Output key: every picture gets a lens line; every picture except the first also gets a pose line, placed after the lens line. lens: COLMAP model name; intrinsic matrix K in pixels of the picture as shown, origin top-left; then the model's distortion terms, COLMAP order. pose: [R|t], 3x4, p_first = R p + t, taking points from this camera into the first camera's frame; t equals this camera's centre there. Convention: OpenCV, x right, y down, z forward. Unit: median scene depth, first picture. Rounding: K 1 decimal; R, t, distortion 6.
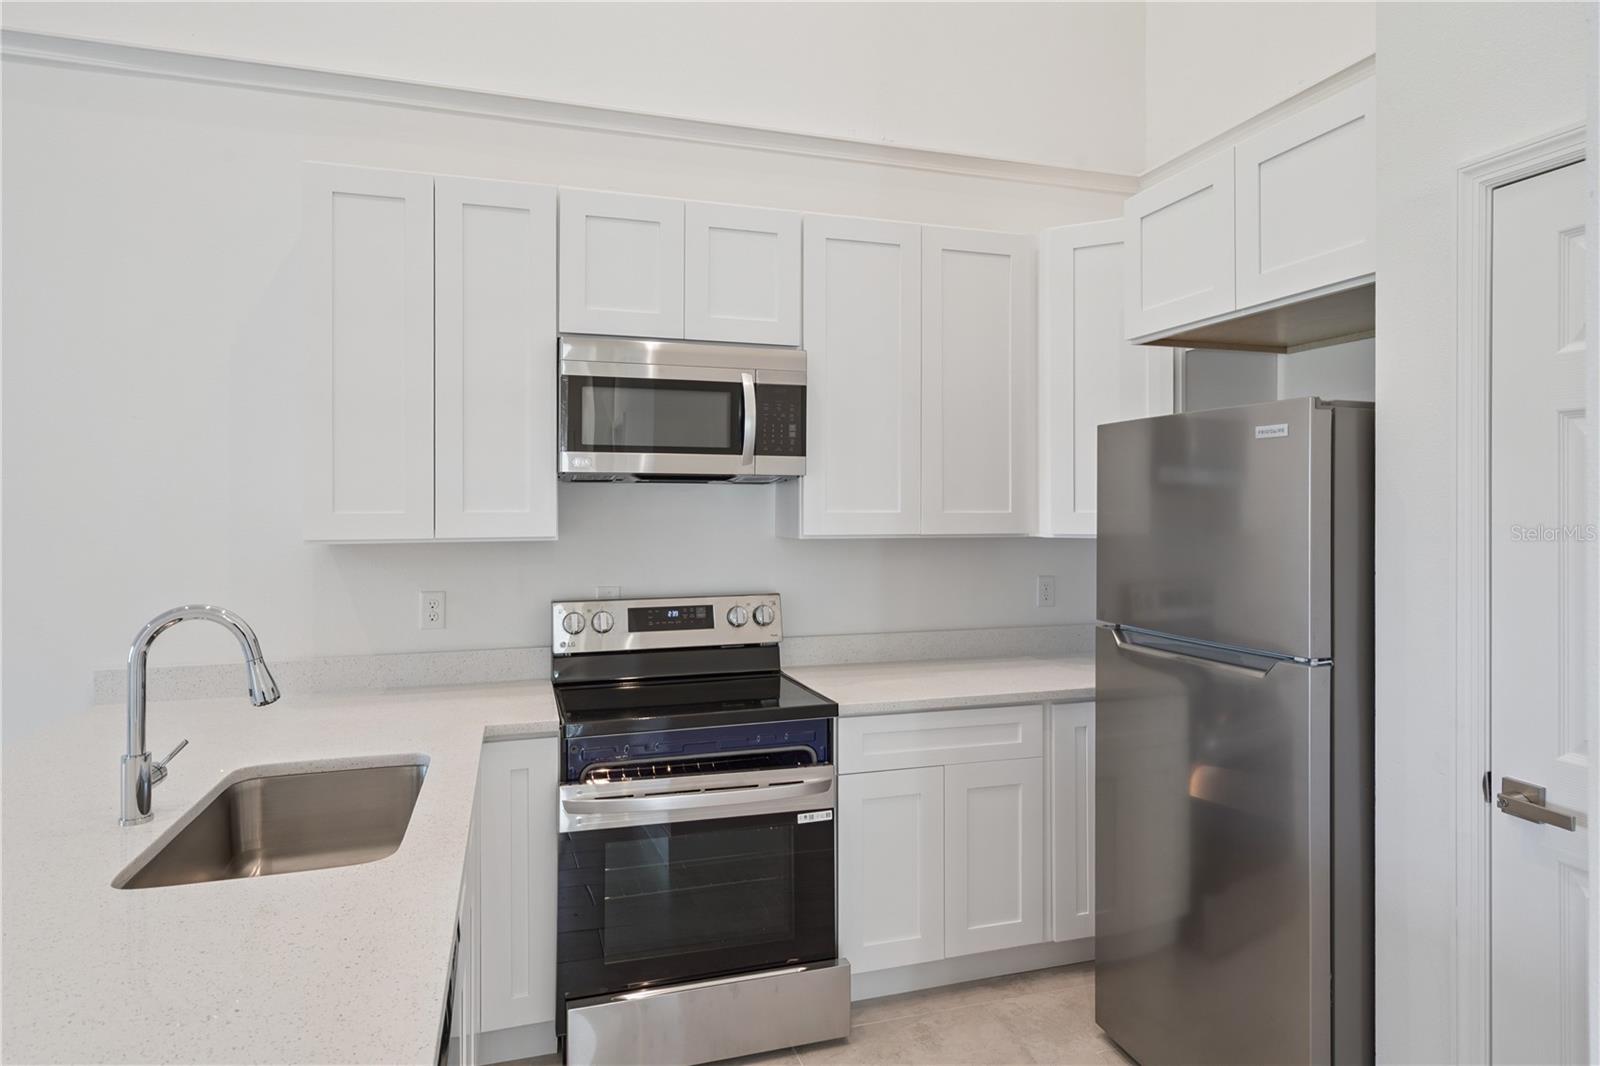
lens RADIAL K [[918.2, 0, 793.9], [0, 918.2, 505.8], [0, 0, 1]] dist [0.002754, 0.002926]
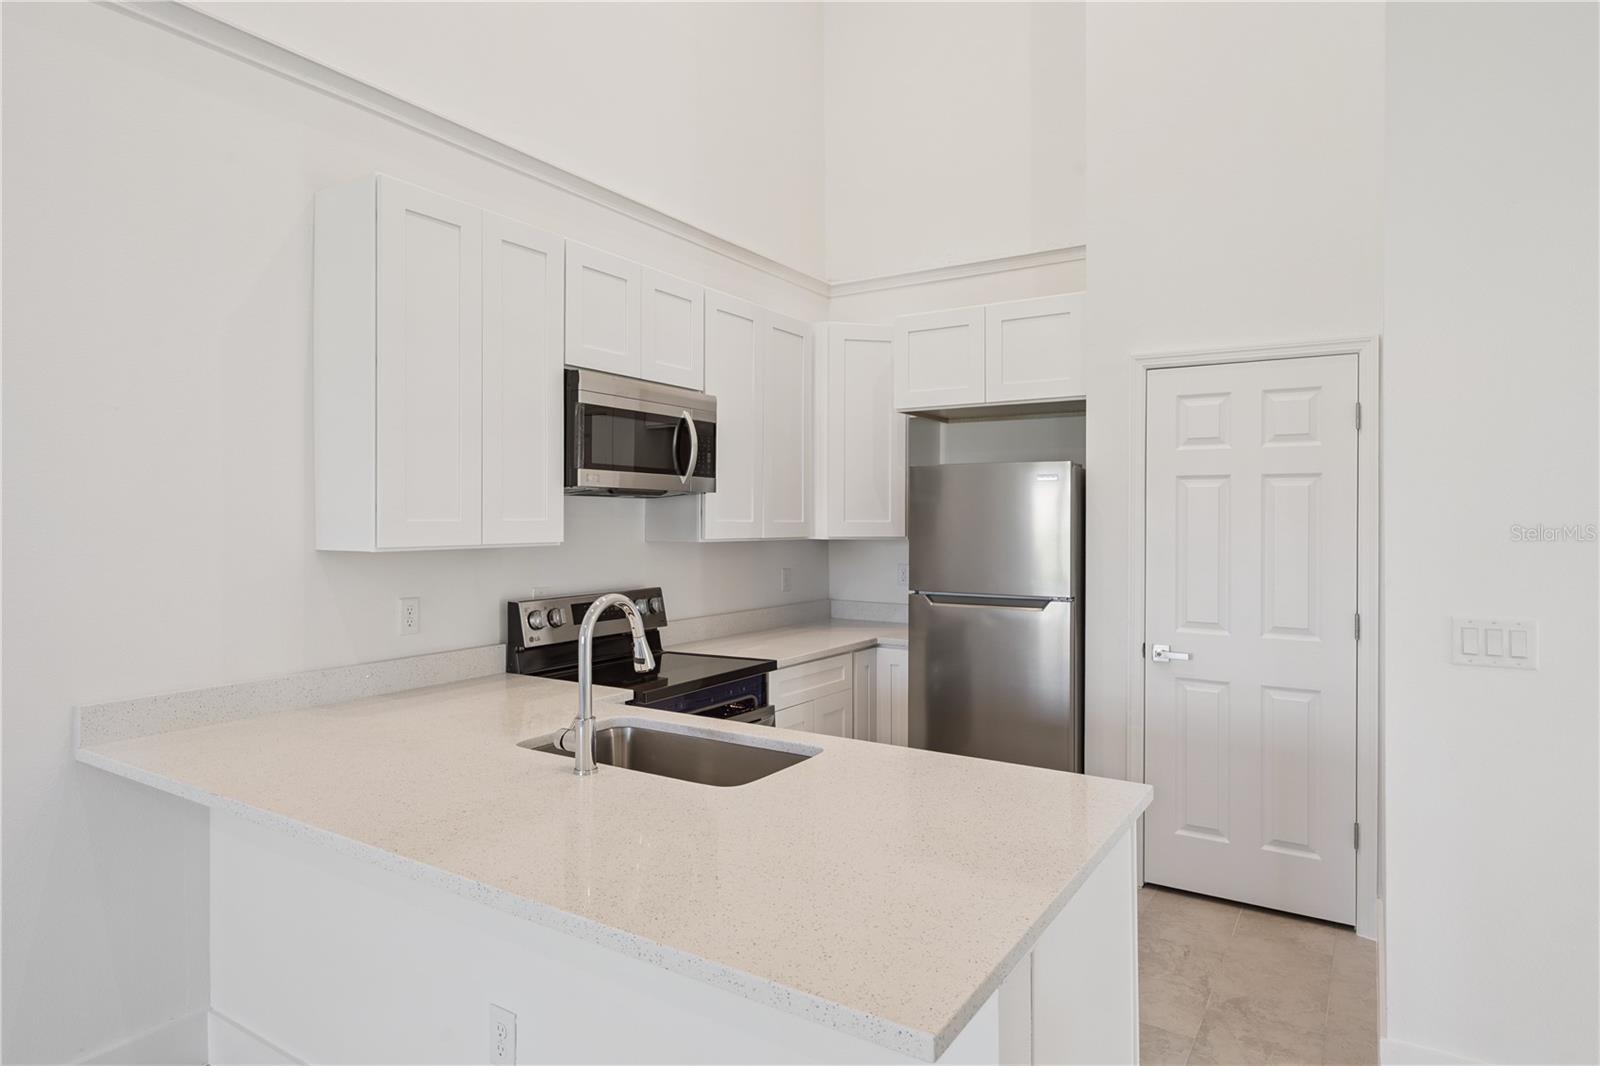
lens RADIAL K [[918.2, 0, 802.2], [0, 918.2, 519.5], [0, 0, 1]] dist [0.002754, 0.002926]
pose [[0.763672, 0.002633, 0.645599, -0.748389], [-0.003357, 0.999994, -0.000107, 0.004446], [-0.645595, -0.002085, 0.763677, -0.068748]]
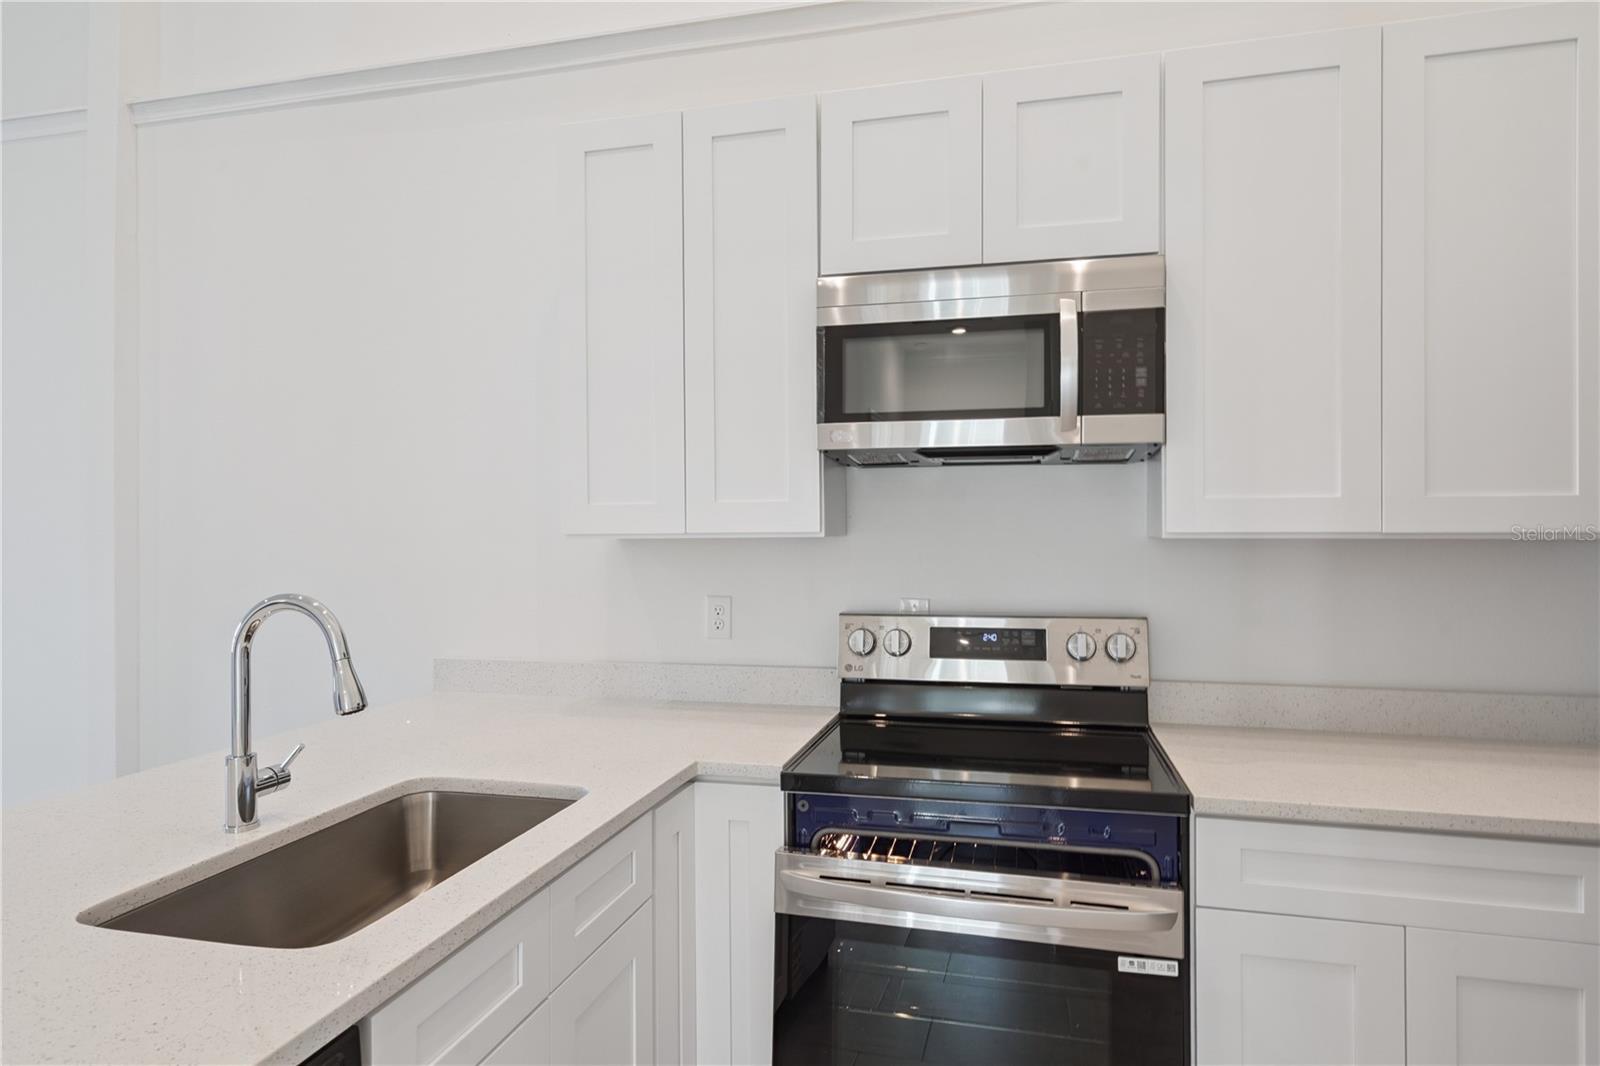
lens RADIAL K [[918.2, 0, 798.7], [0, 918.2, 527.2], [0, 0, 1]] dist [0.002754, 0.002926]
pose [[0.853139, -0.005025, -0.521660, 0.138070], [0.006677, 0.999977, 0.001288, 0.027092], [0.521641, -0.004582, 0.853153, 0.298773]]
